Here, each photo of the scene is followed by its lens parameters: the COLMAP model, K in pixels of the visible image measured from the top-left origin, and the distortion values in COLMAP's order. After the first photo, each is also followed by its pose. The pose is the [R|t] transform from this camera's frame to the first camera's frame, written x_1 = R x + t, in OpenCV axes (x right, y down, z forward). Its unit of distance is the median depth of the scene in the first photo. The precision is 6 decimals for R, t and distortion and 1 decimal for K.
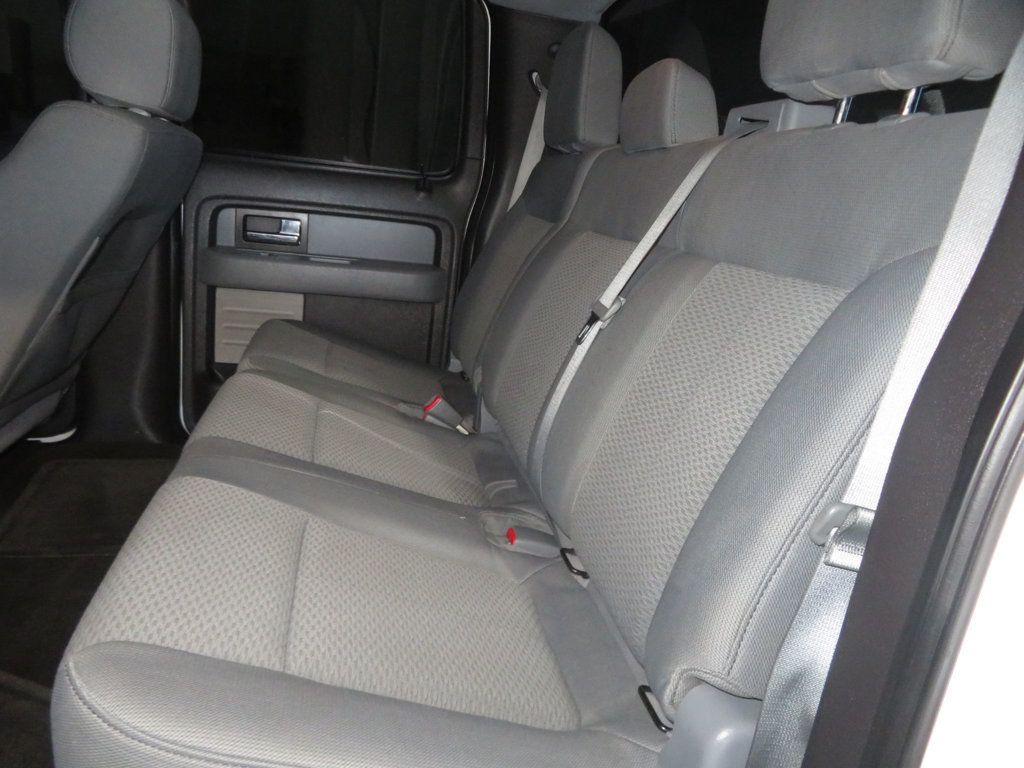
lens RADIAL K [[744.5, 0, 522.3], [0, 744.5, 384.4], [0, 0, 1]] dist [-0.000189, -0.002180]
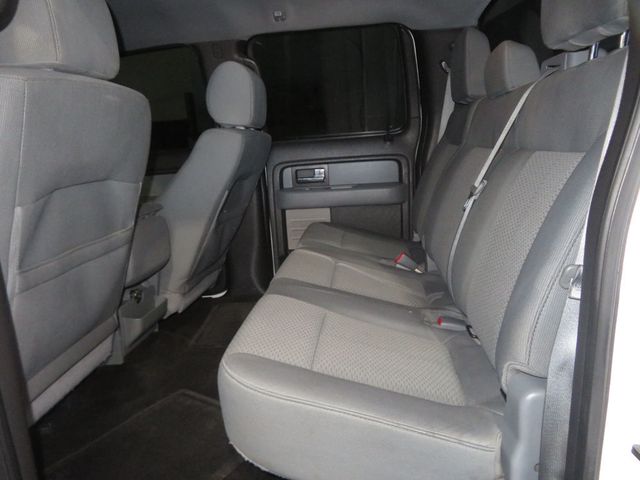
lens RADIAL K [[459.9, 0, 320.0], [0, 459.9, 240.0], [0, 0, 1]] dist [-0.013145, 0.022819]
pose [[0.937400, -0.104996, -0.332050, 0.071534], [0.089125, 0.994044, -0.062717, 0.036681], [0.336657, 0.029197, 0.941175, -0.098413]]
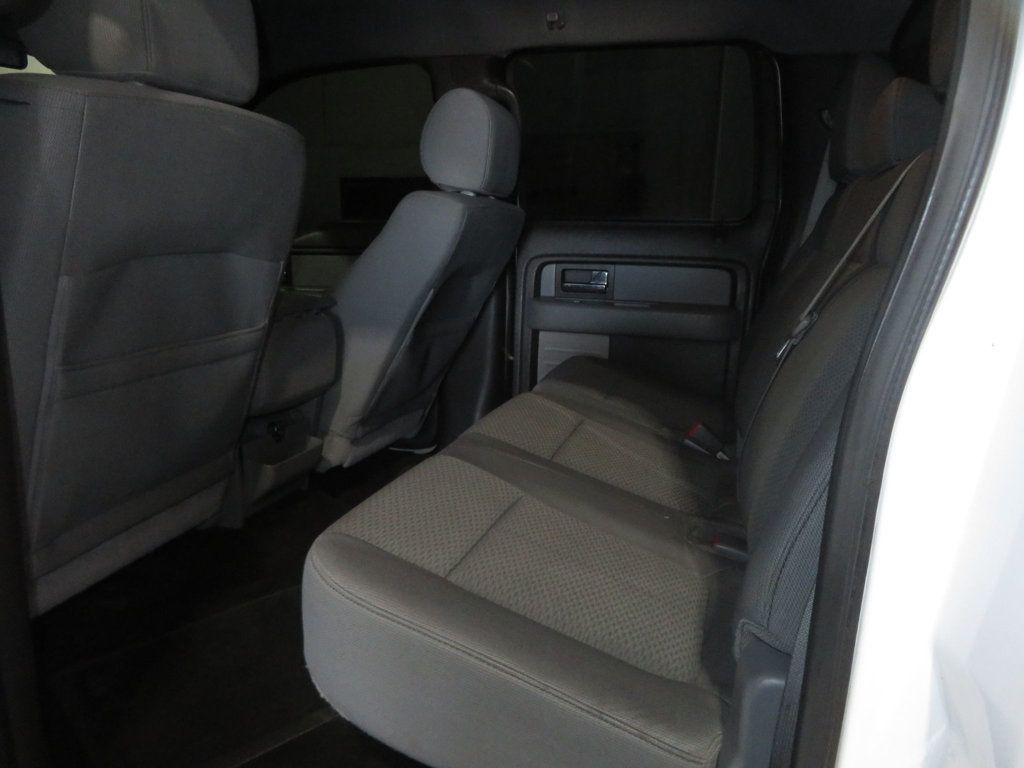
lens RADIAL K [[735.9, 0, 512.0], [0, 735.9, 384.0], [0, 0, 1]] dist [-0.013145, 0.022819]
pose [[0.873147, 0.011523, -0.487320, 0.169227], [-0.047983, 0.996897, -0.062399, 0.040793], [0.485089, 0.077867, 0.870991, -0.056908]]
